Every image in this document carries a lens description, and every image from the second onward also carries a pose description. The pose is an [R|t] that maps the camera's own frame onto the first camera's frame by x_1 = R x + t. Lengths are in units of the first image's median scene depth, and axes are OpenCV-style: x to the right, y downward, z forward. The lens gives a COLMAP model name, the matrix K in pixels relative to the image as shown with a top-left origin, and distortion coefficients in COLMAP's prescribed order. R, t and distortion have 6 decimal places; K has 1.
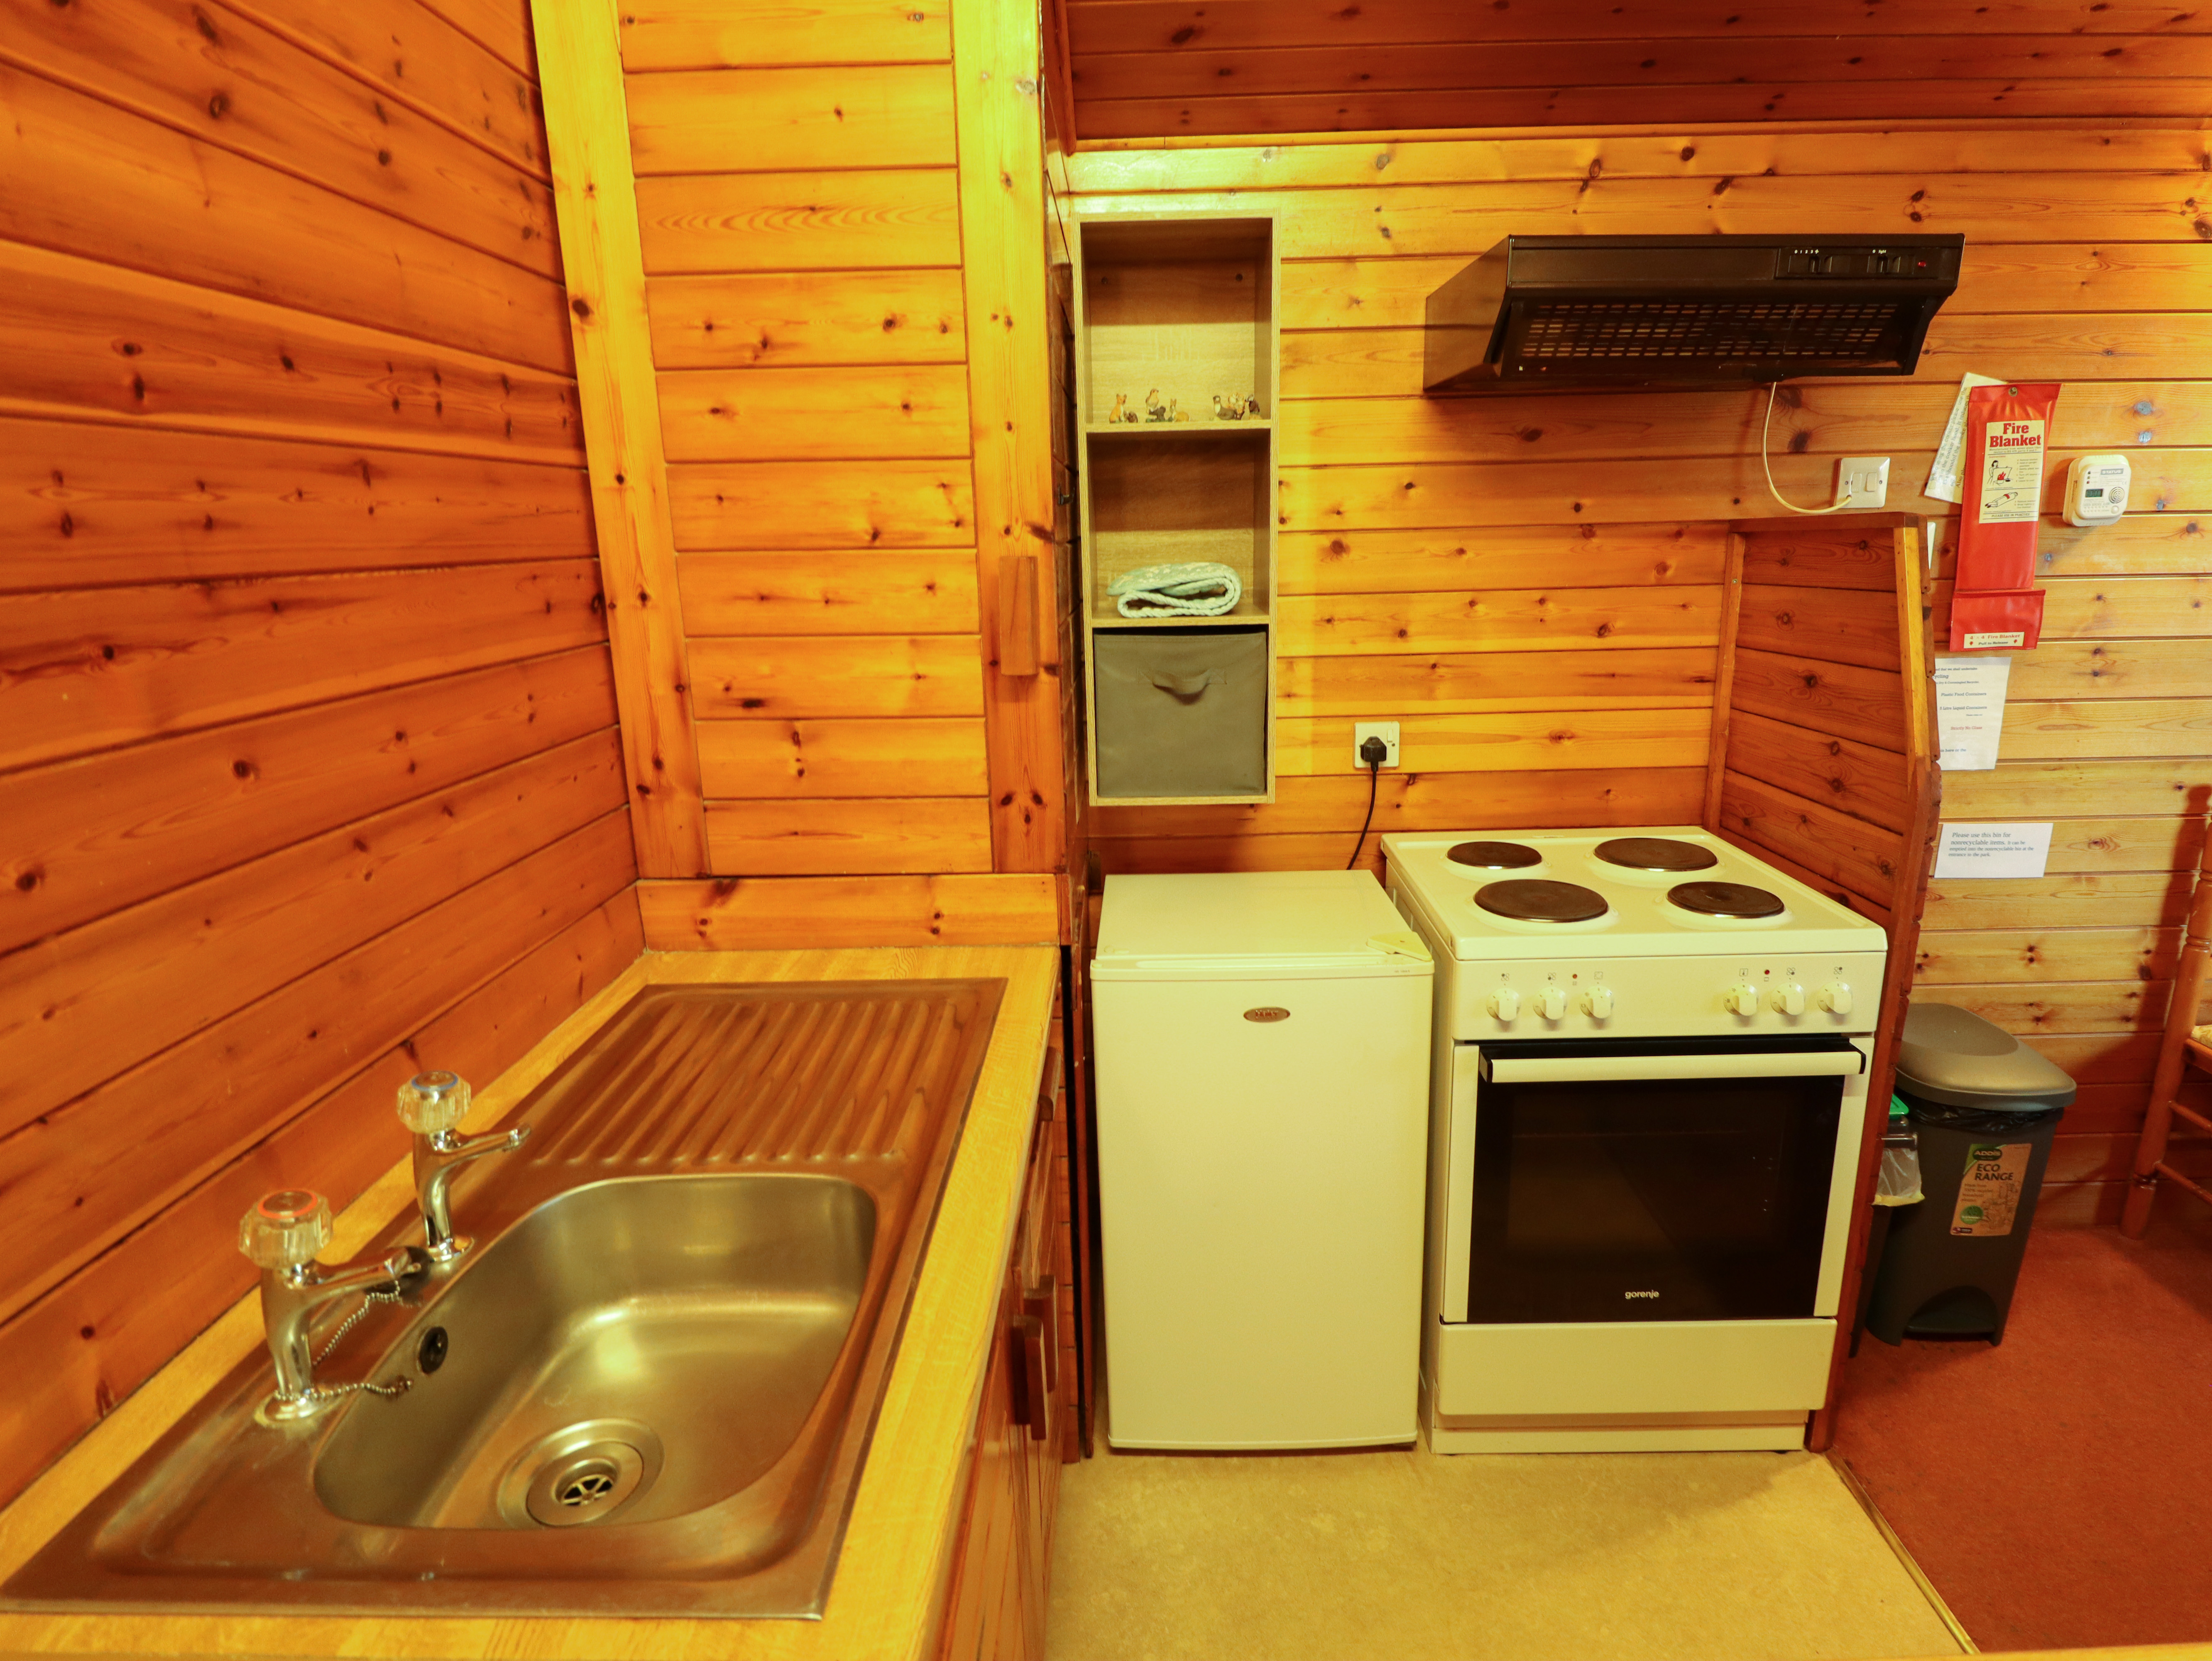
lens RADIAL K [[1167.1, 0, 1143.0], [0, 1167.1, 821.5], [0, 0, 1]] dist [-0.000002, -0.011600]
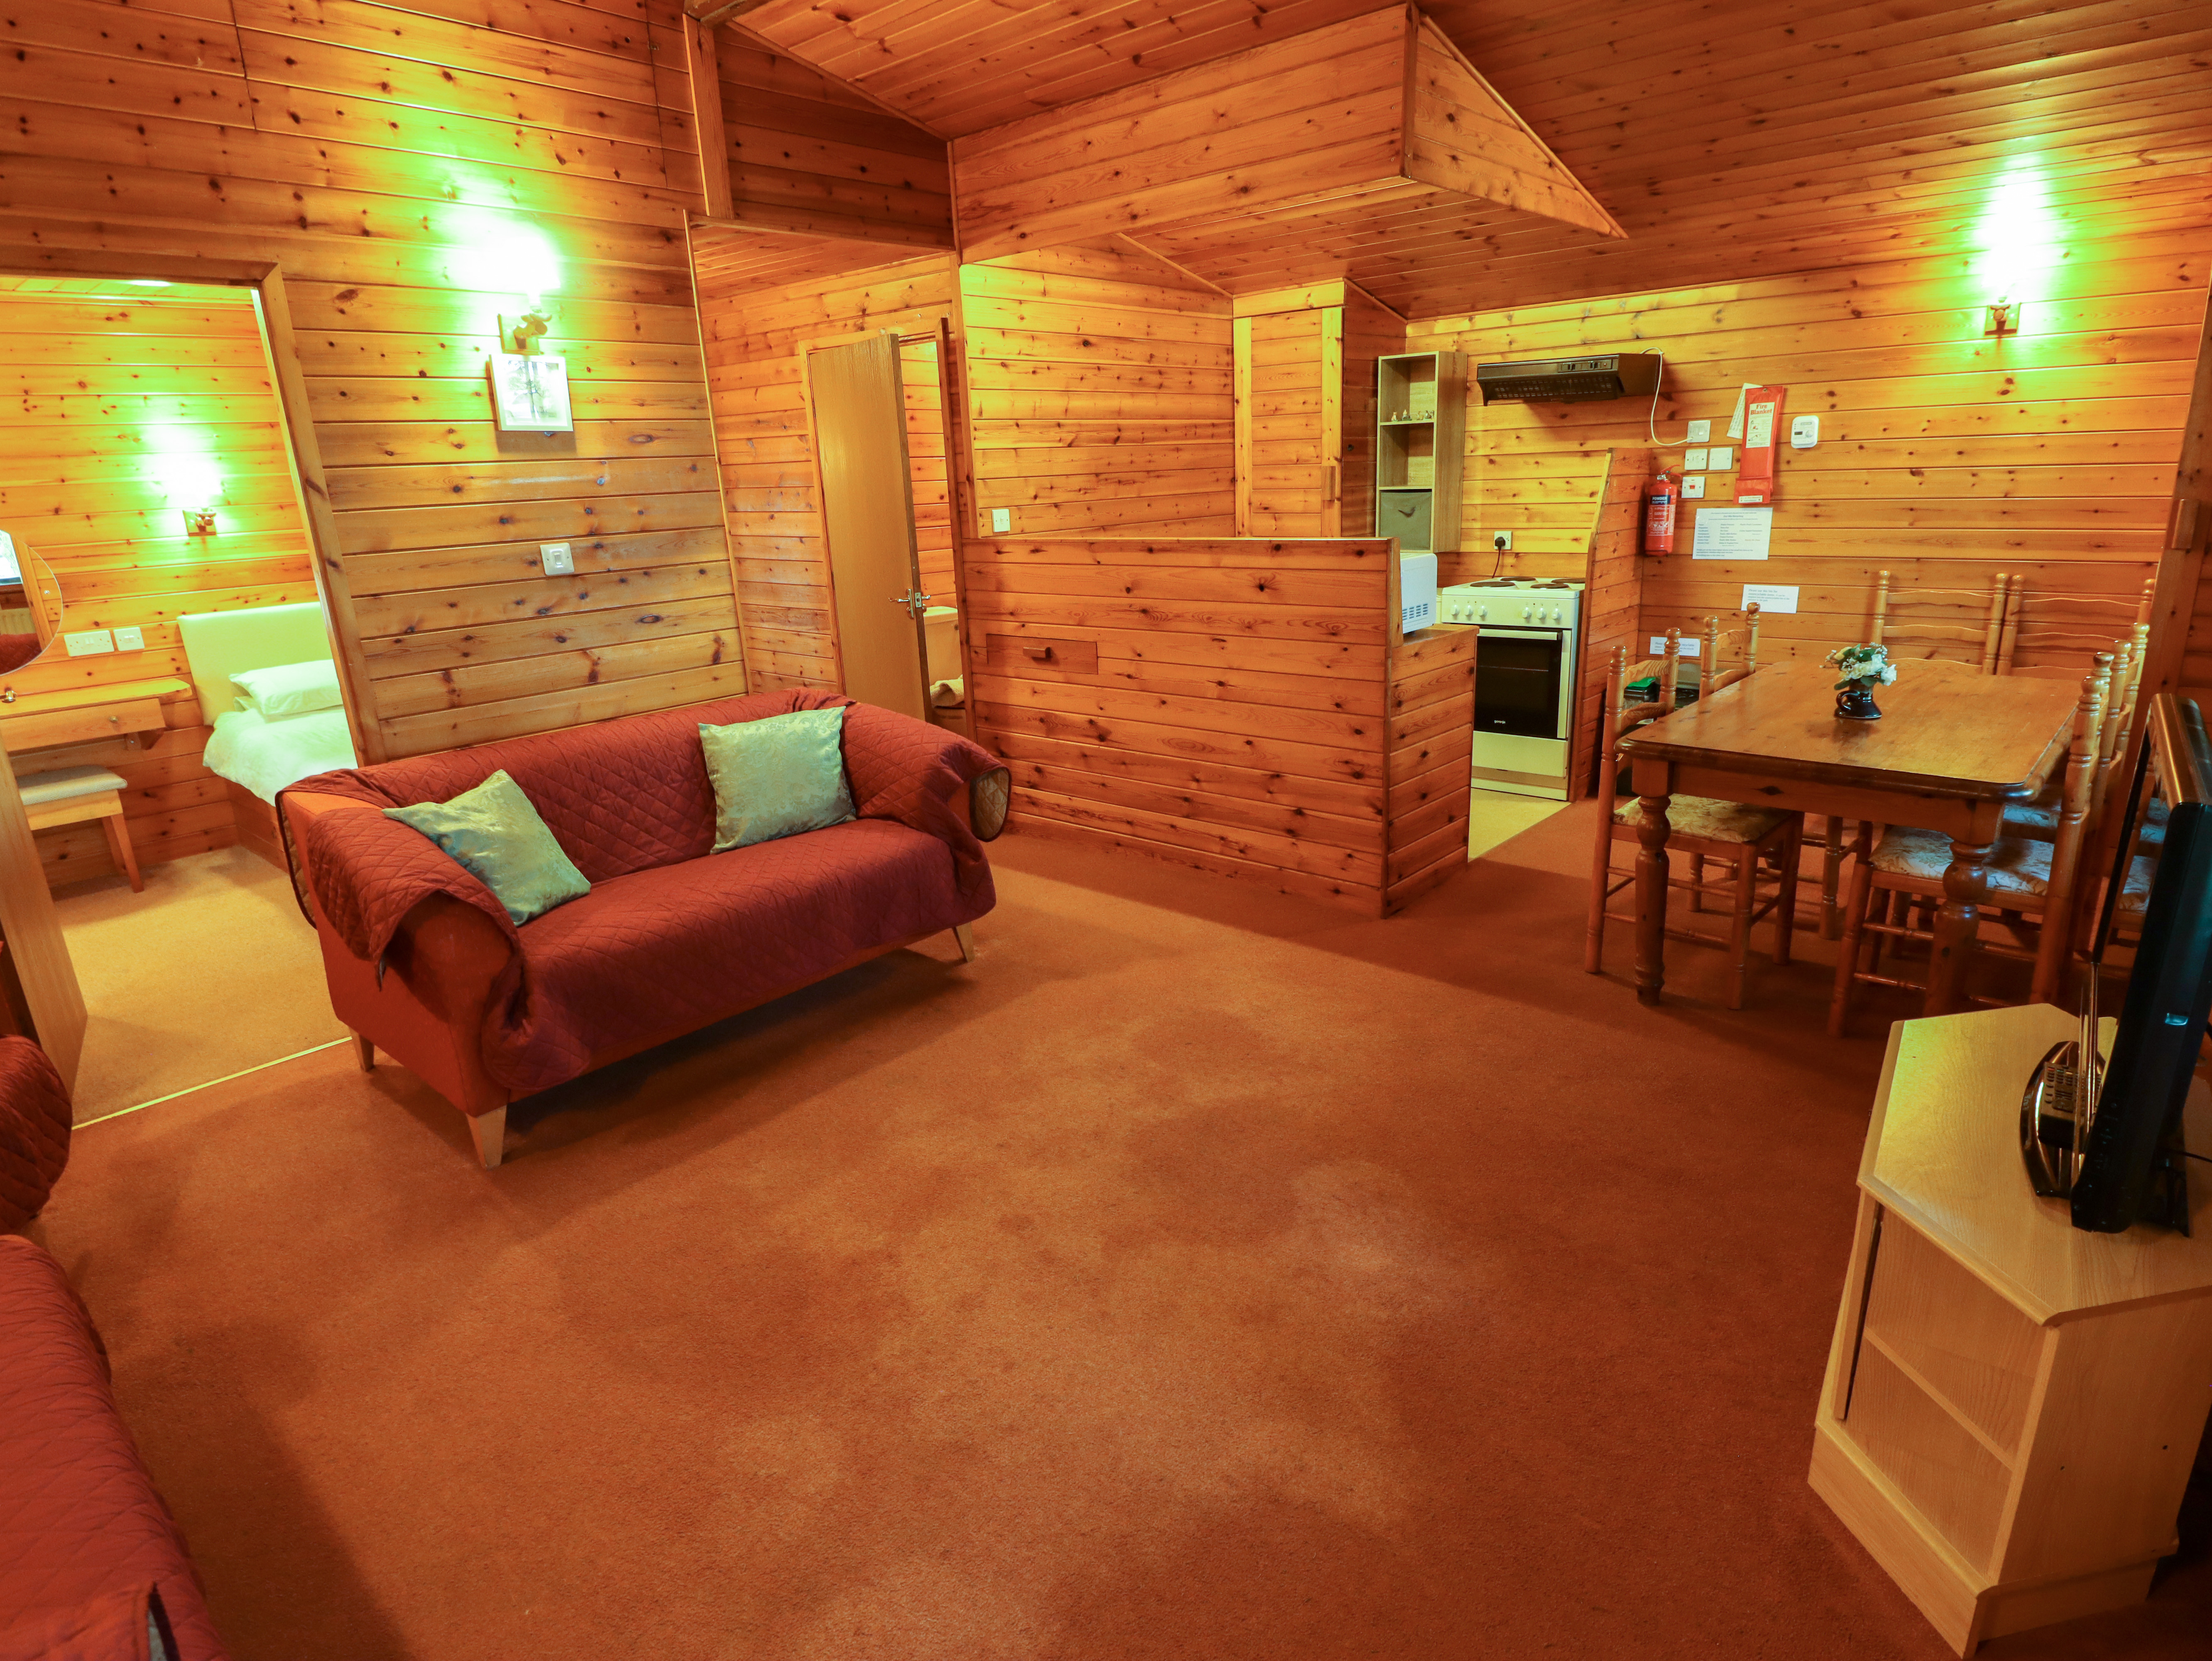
lens RADIAL K [[1214.5, 0, 1128.6], [0, 1214.5, 827.1], [0, 0, 1]] dist [0.002960, -0.013761]
pose [[0.755165, 0.178561, -0.630747, 1.966458], [-0.138636, 0.983926, 0.112562, 0.524929], [0.640707, 0.002441, 0.767781, -2.239096]]
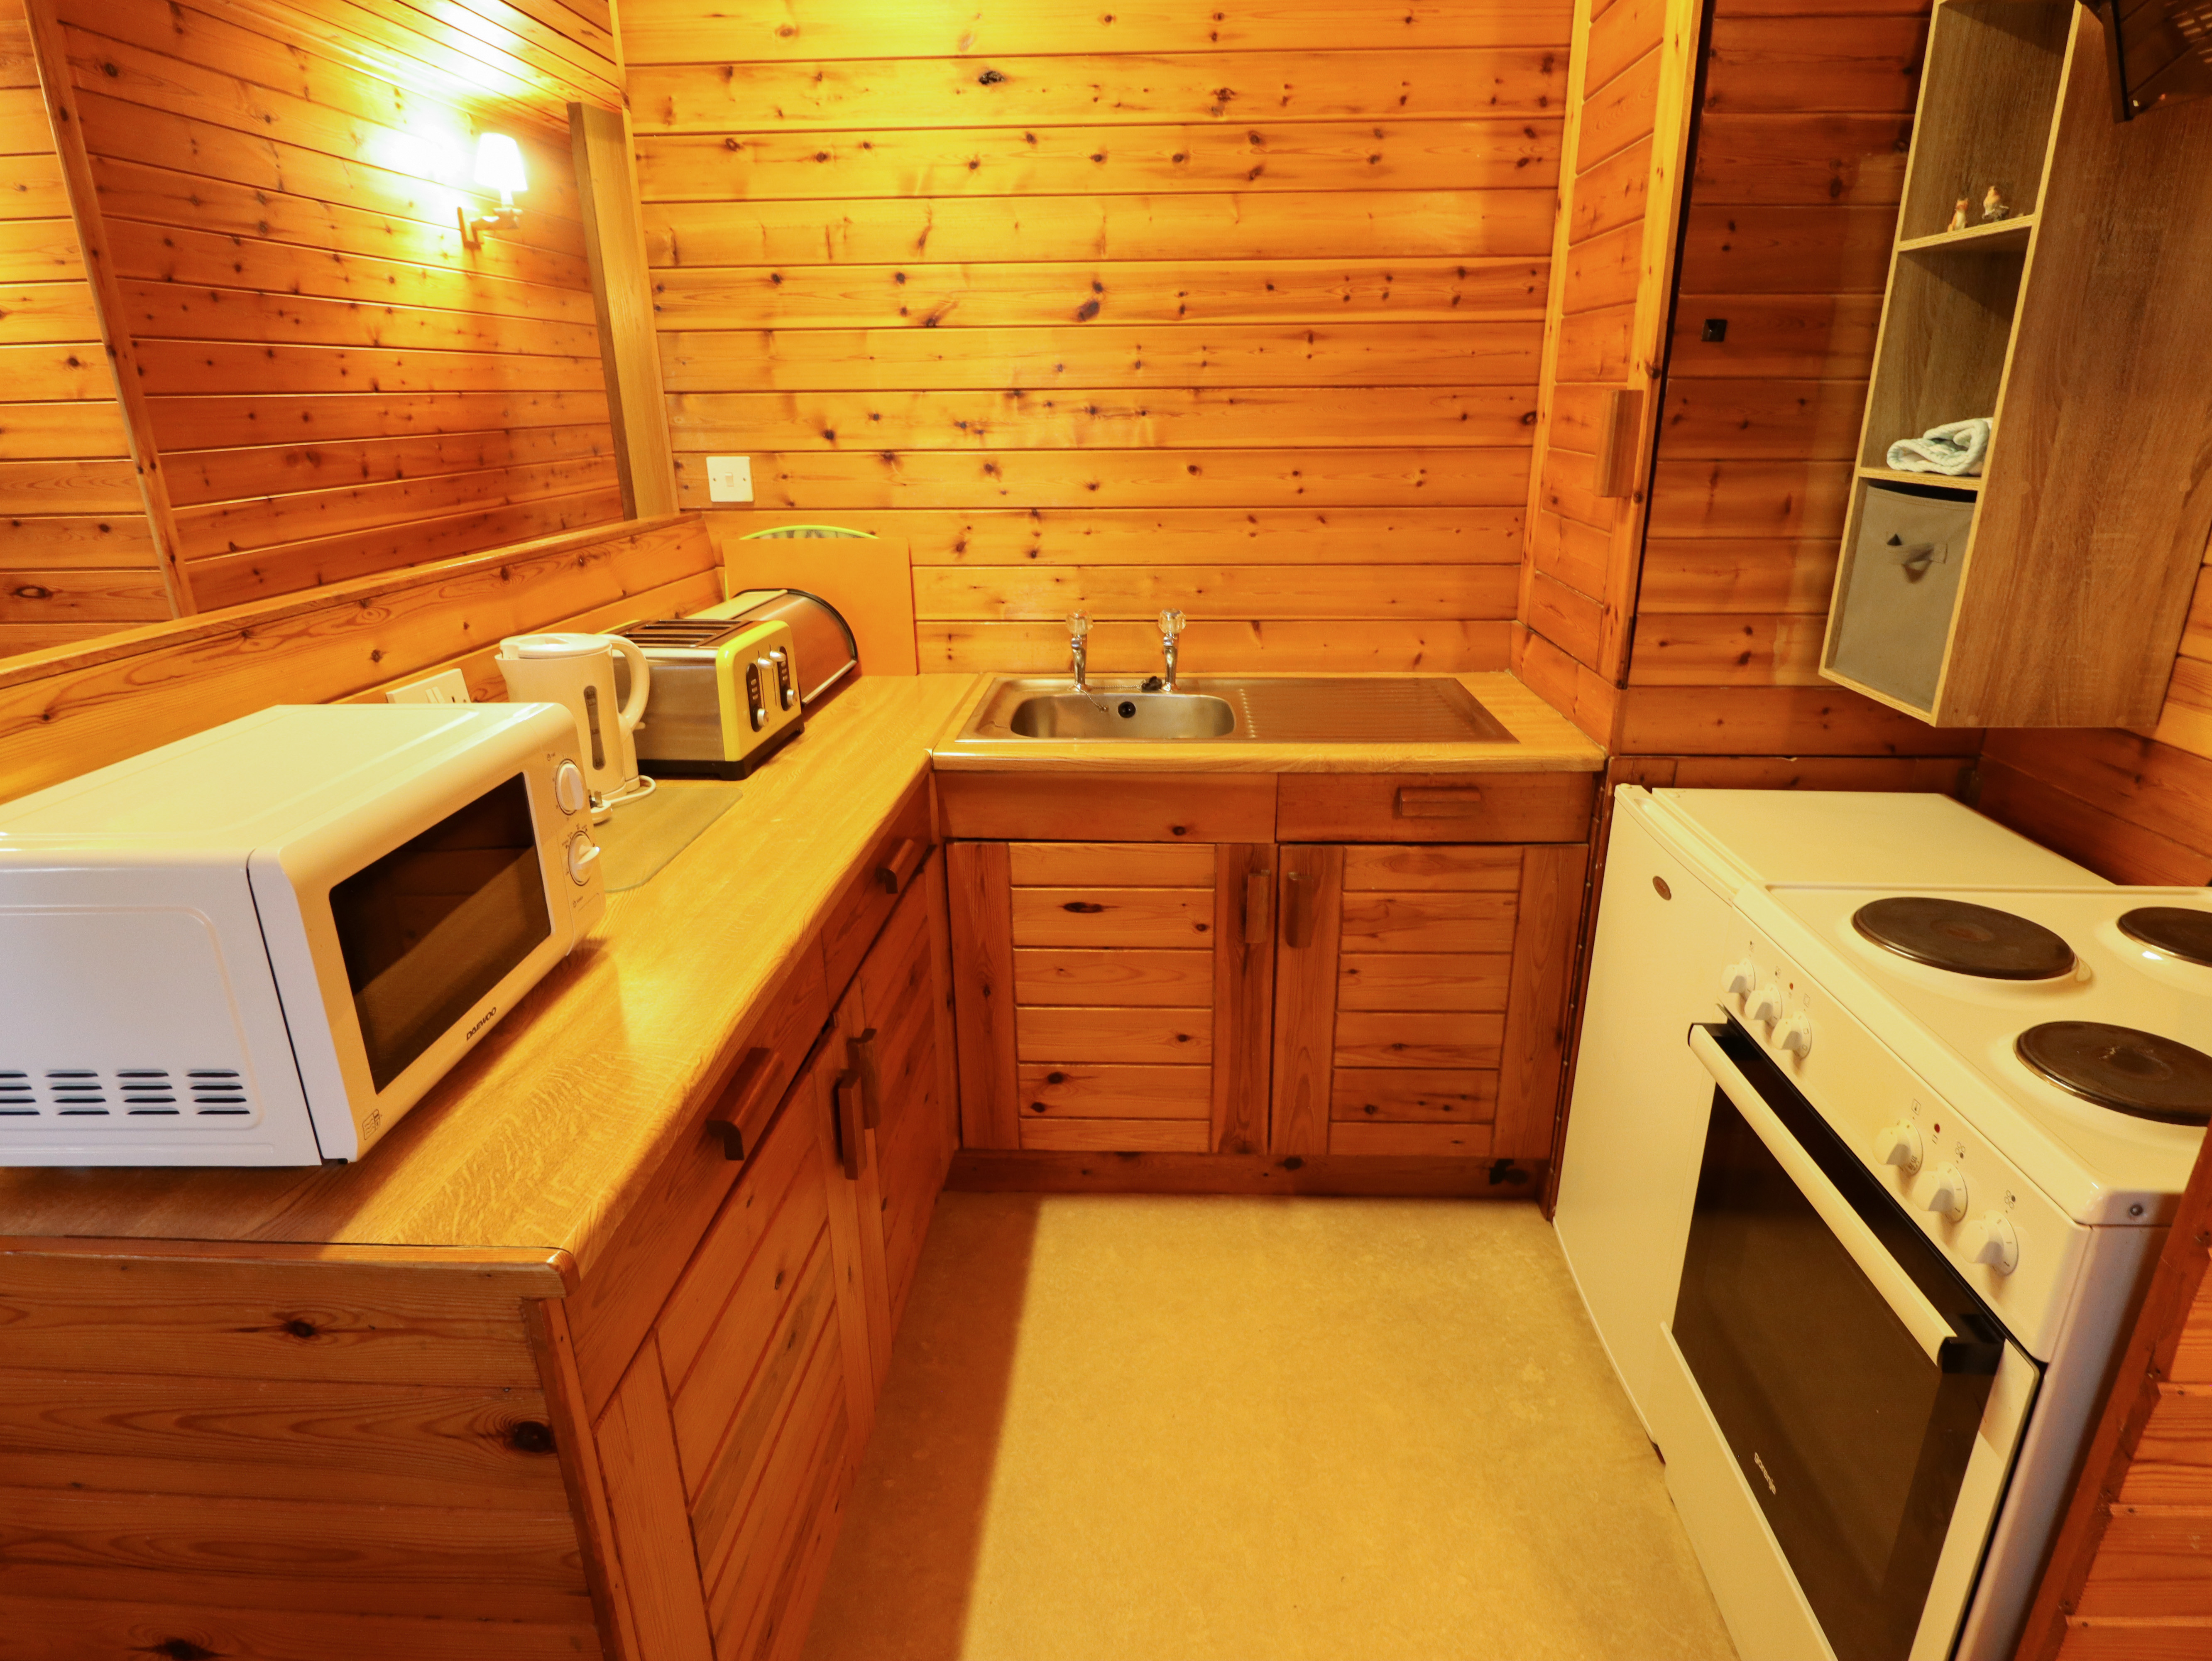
lens RADIAL K [[1214.5, 0, 1138.4], [0, 1214.5, 823.7], [0, 0, 1]] dist [0.002960, -0.013761]
pose [[-0.030629, 0.351138, -0.935823, 1.159010], [-0.238150, 0.906735, 0.348018, -0.142909], [0.970745, 0.233525, 0.055851, 0.572866]]
